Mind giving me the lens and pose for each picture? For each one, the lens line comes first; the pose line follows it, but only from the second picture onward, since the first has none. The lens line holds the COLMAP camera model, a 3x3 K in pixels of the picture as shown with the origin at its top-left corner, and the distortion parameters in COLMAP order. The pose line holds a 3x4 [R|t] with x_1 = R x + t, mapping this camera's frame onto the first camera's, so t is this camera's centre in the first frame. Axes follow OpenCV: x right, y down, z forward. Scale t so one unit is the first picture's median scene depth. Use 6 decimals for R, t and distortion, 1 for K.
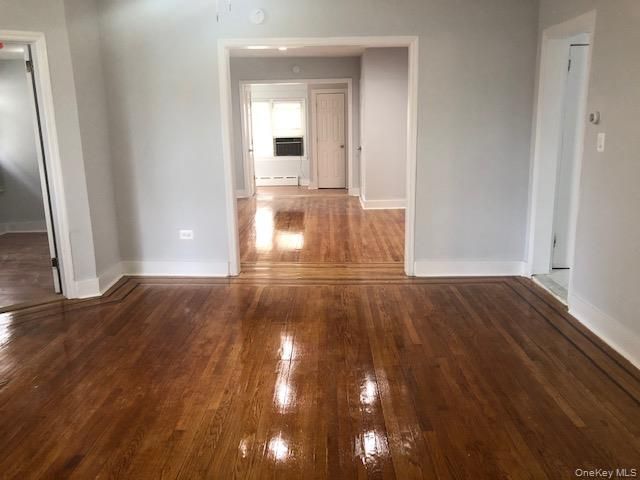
lens RADIAL K [[521.9, 0, 320.0], [0, 521.9, 240.0], [0, 0, 1]] dist [0.006895, 0.004075]
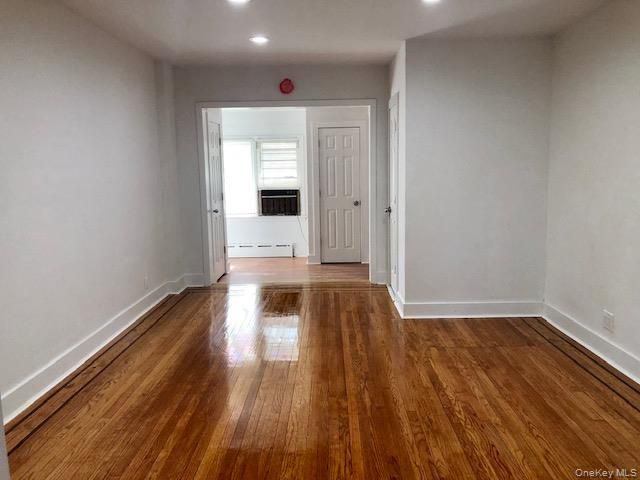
lens RADIAL K [[521.9, 0, 320.0], [0, 521.9, 240.0], [0, 0, 1]] dist [0.006895, 0.004075]
pose [[0.999996, -0.001534, -0.002486, -0.003402], [0.001322, 0.996530, -0.083226, -0.072229], [0.002605, 0.083222, 0.996528, 0.314790]]
